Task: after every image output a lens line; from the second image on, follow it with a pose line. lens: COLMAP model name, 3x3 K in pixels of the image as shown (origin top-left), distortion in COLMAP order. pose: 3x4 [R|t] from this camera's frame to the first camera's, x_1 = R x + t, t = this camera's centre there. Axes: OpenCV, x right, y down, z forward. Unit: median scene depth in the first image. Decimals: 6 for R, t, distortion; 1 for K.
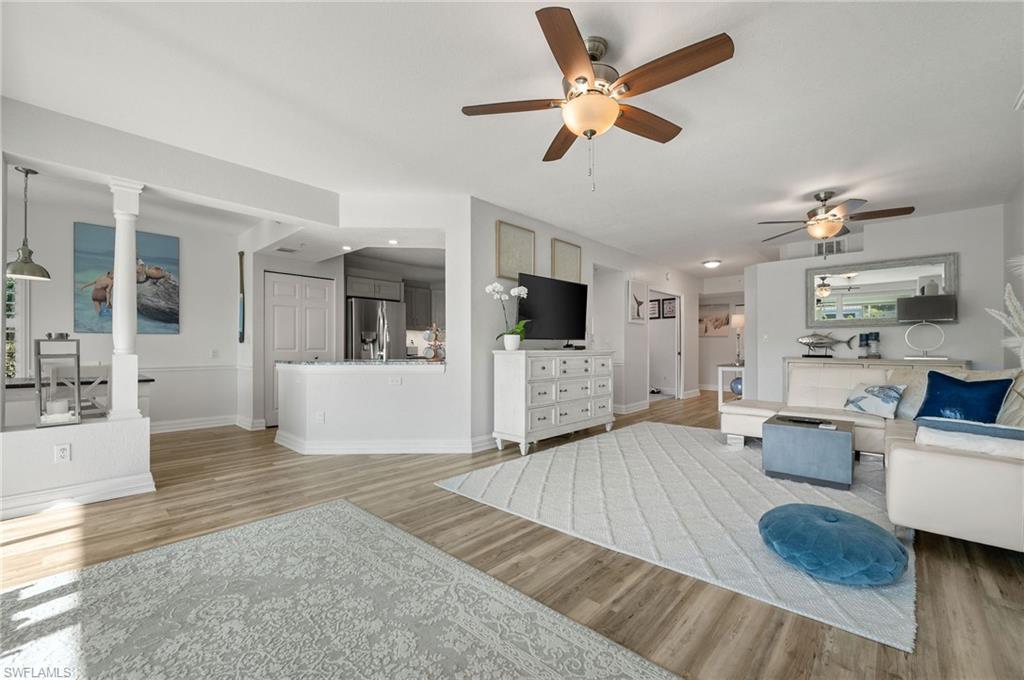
lens RADIAL K [[414.6, 0, 512.9], [0, 414.6, 345.2], [0, 0, 1]] dist [-0.003998, -0.000253]
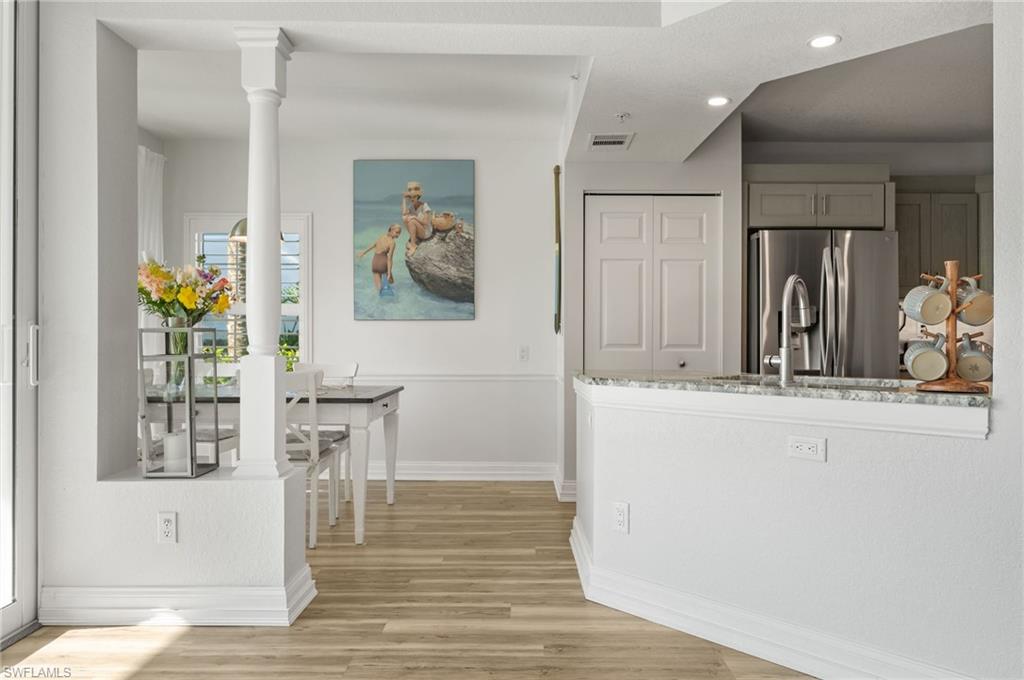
lens RADIAL K [[687.4, 0, 513.3], [0, 687.4, 345.9], [0, 0, 1]] dist [0.000761, -0.001261]
pose [[0.684222, 0.005467, -0.729253, -0.041647], [0.001383, 0.999960, 0.008793, 0.001917], [0.729272, -0.007025, 0.684188, 0.395478]]
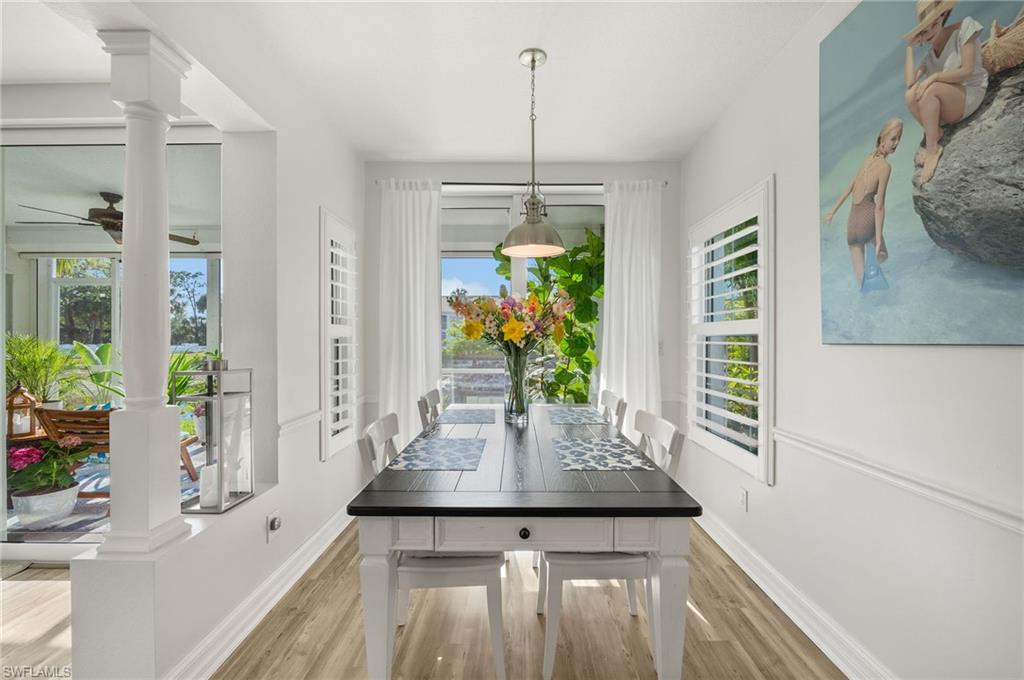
lens RADIAL K [[414.6, 0, 514.4], [0, 414.6, 338.5], [0, 0, 1]] dist [-0.003998, -0.000253]
pose [[-0.735065, -0.005728, -0.677972, -0.599811], [-0.000660, 0.999970, -0.007733, -0.032470], [0.677996, -0.005237, -0.735047, 1.051872]]
